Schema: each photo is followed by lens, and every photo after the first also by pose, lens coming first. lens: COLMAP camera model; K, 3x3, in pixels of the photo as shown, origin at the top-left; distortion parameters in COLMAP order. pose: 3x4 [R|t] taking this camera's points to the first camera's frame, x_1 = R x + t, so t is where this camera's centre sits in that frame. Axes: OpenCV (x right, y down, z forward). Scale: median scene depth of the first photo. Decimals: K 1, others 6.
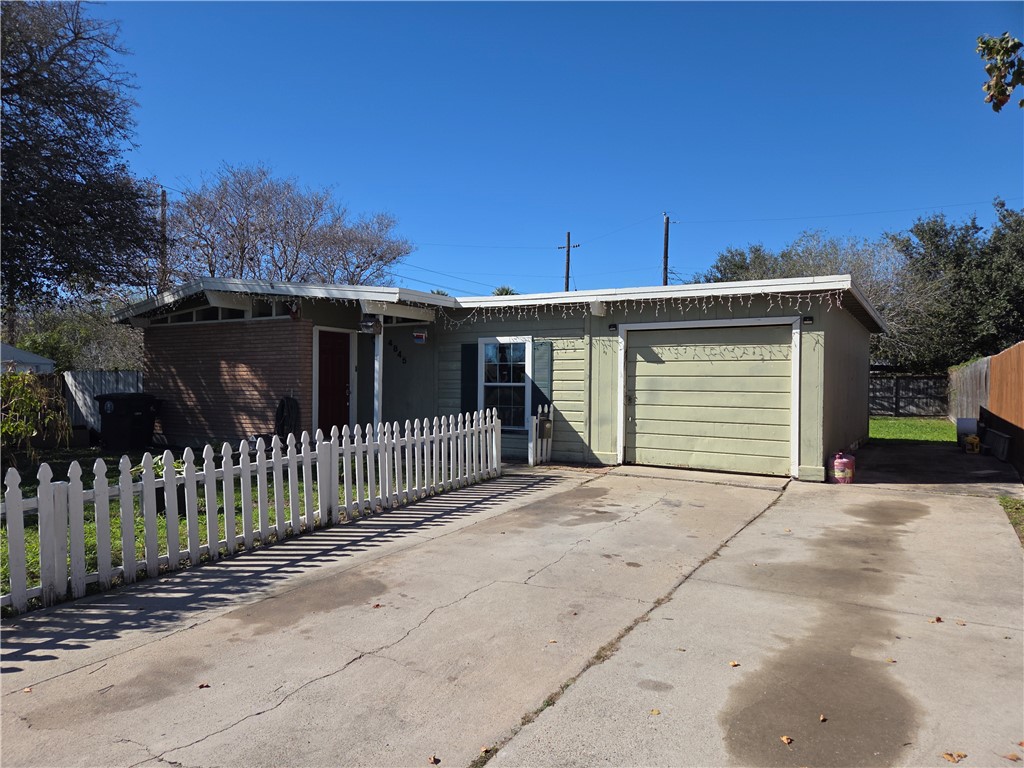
lens RADIAL K [[683.3, 0, 512.0], [0, 683.3, 384.0], [0, 0, 1]] dist [0.000078, -0.006198]
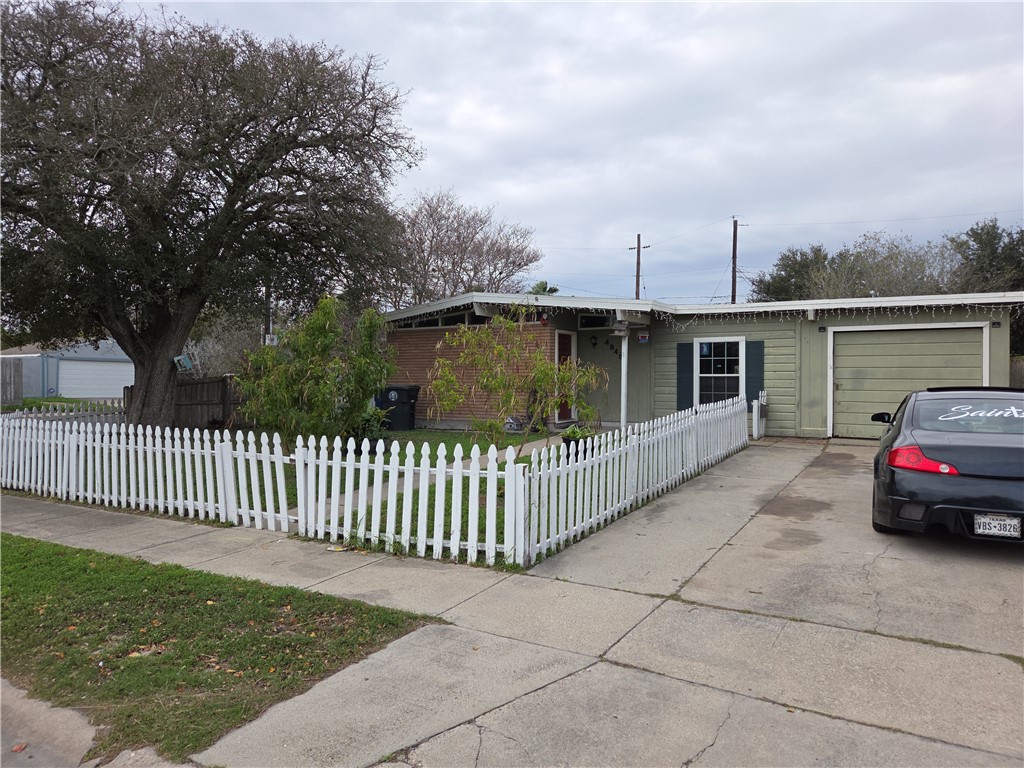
lens RADIAL K [[683.3, 0, 512.0], [0, 683.3, 384.0], [0, 0, 1]] dist [0.000078, -0.006198]
pose [[0.999944, -0.008275, 0.006564, -0.405509], [0.008199, 0.999900, 0.011545, -0.001094], [-0.006659, -0.011491, 0.999912, -0.244465]]
